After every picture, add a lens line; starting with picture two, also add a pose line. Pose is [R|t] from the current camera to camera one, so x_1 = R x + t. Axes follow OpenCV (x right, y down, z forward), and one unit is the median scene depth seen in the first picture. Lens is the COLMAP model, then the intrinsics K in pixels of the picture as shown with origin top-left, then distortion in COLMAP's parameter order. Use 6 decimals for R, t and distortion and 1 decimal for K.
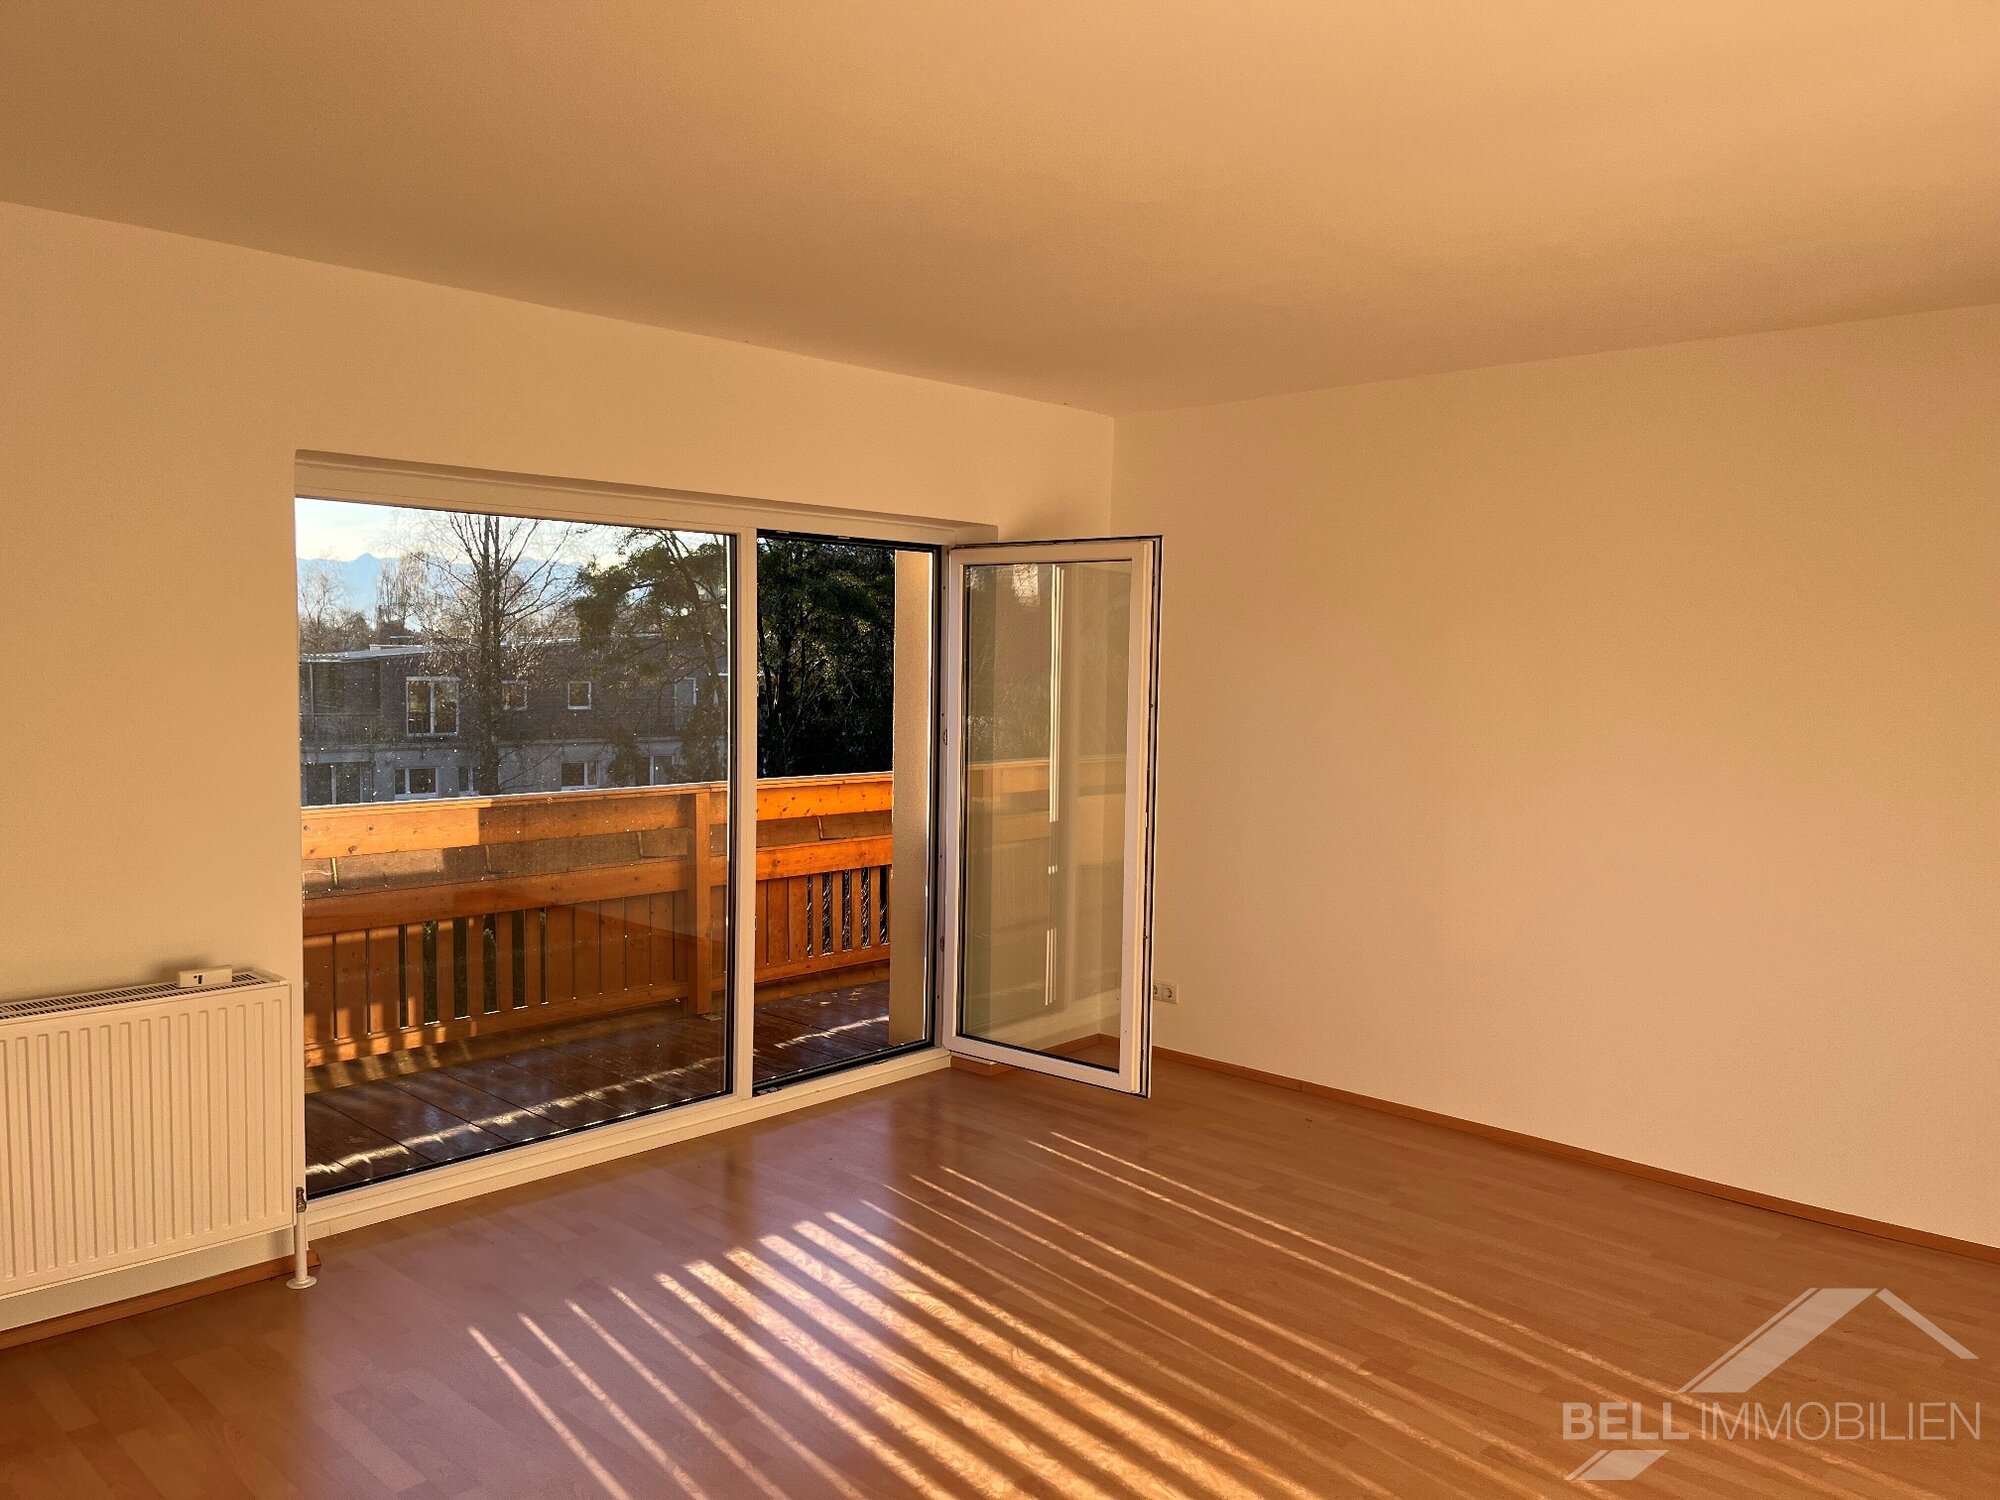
lens RADIAL K [[1512.4, 0, 1006.7], [0, 1512.4, 763.7], [0, 0, 1]] dist [0.060759, -0.067473]
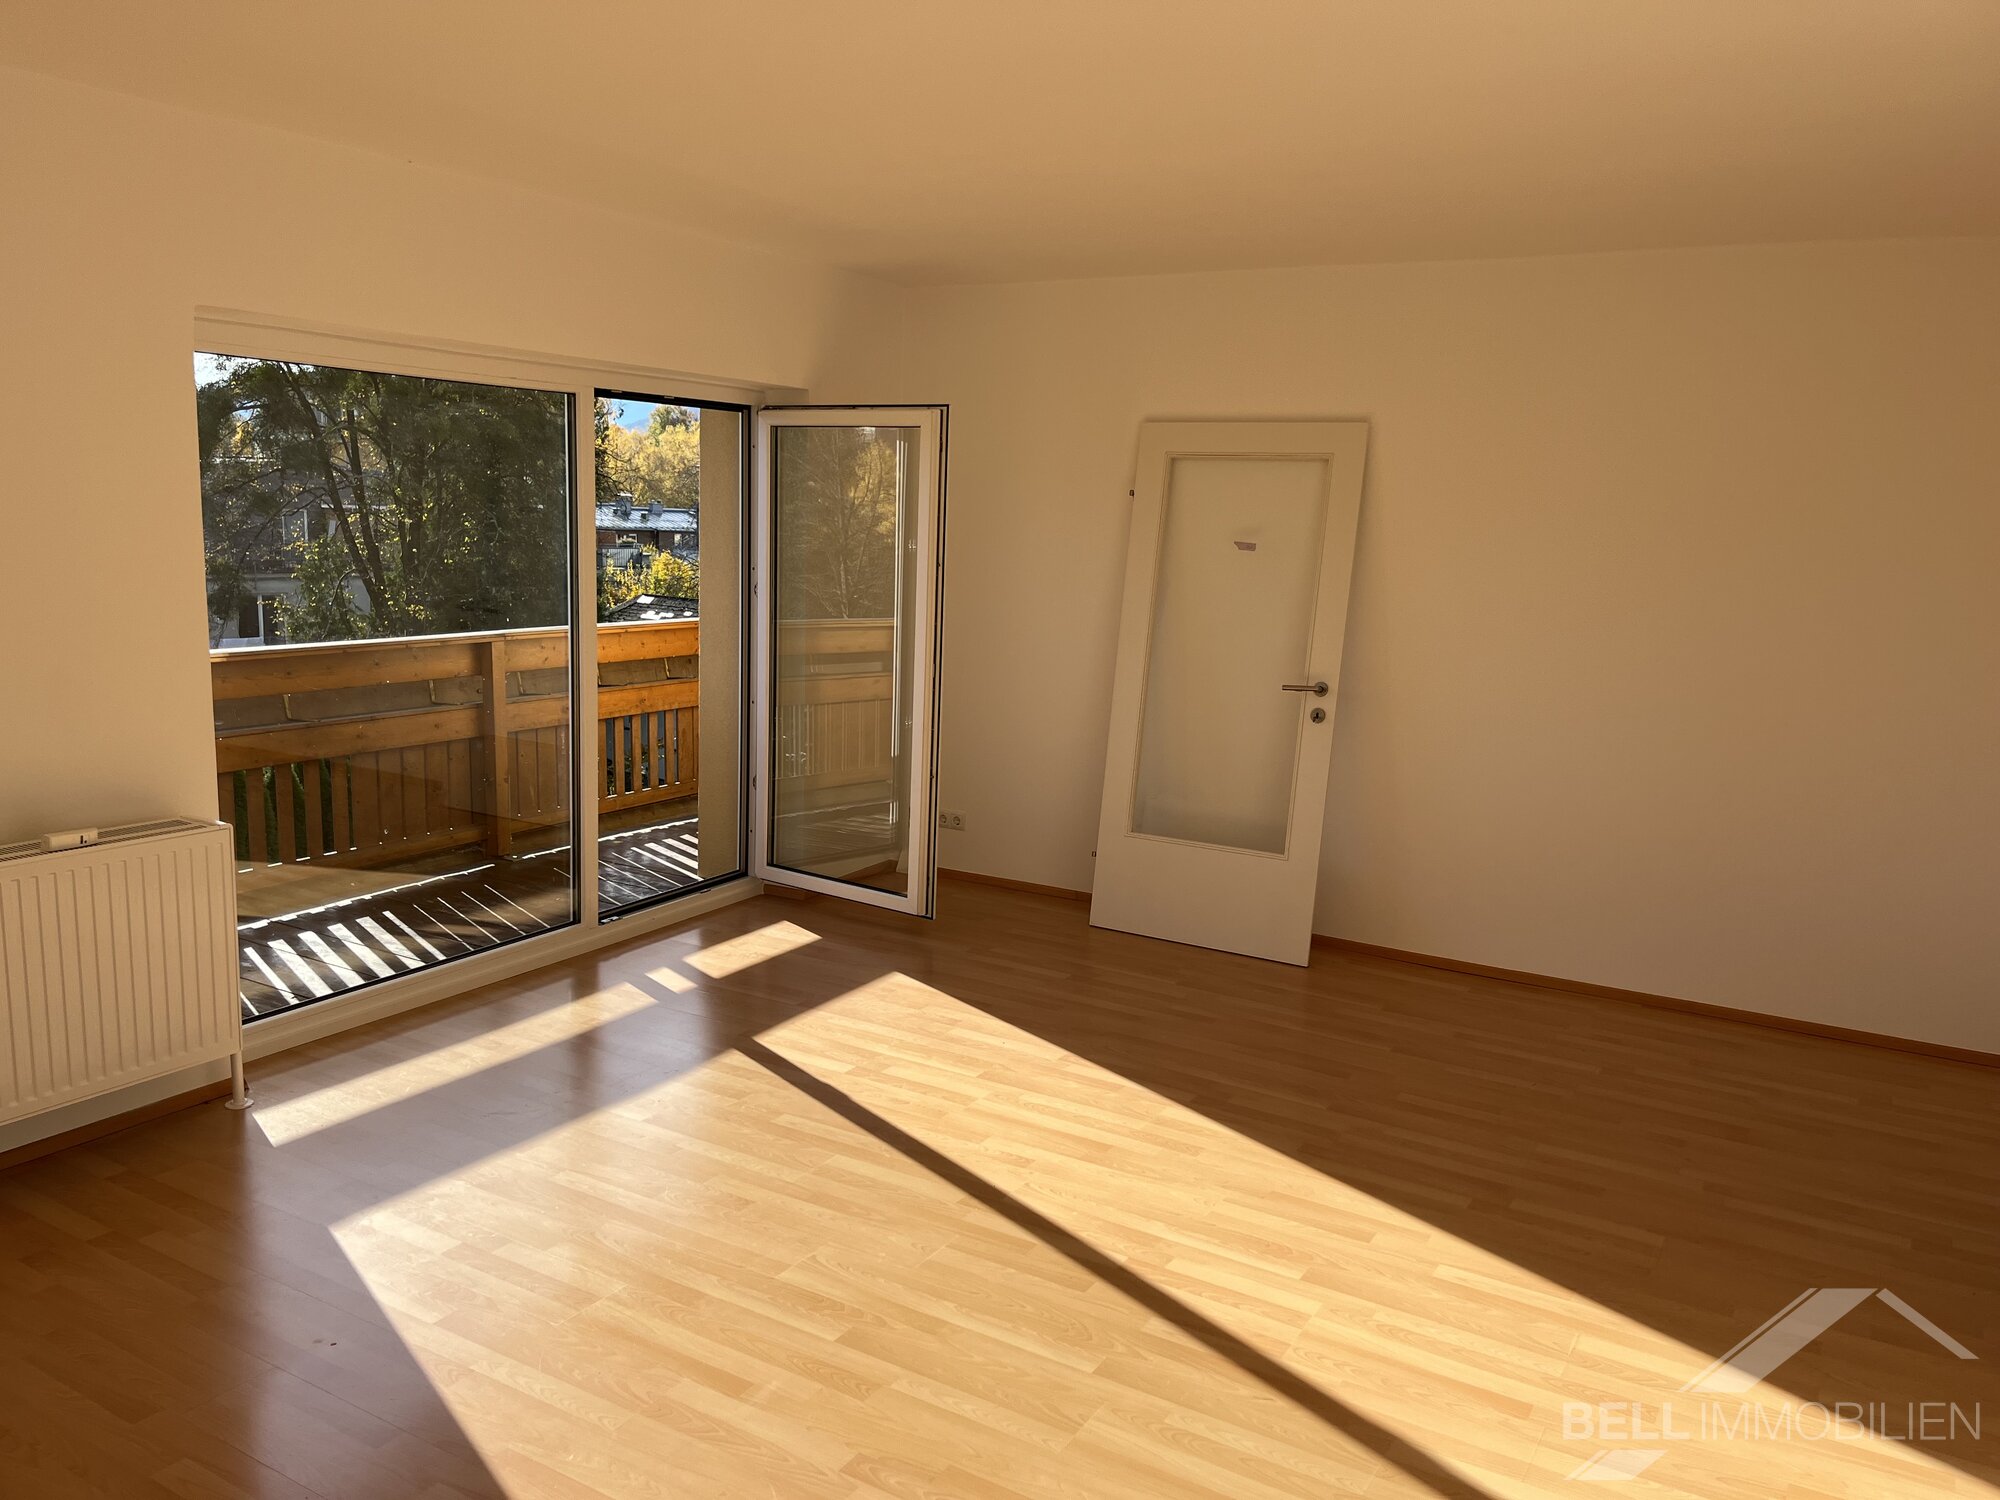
lens RADIAL K [[1512.4, 0, 1006.7], [0, 1512.4, 763.7], [0, 0, 1]] dist [0.060759, -0.067473]
pose [[0.971829, -0.019188, 0.234904, -0.125175], [-0.005143, 0.994717, 0.102529, -0.006410], [-0.235630, -0.100848, 0.966596, -0.090082]]
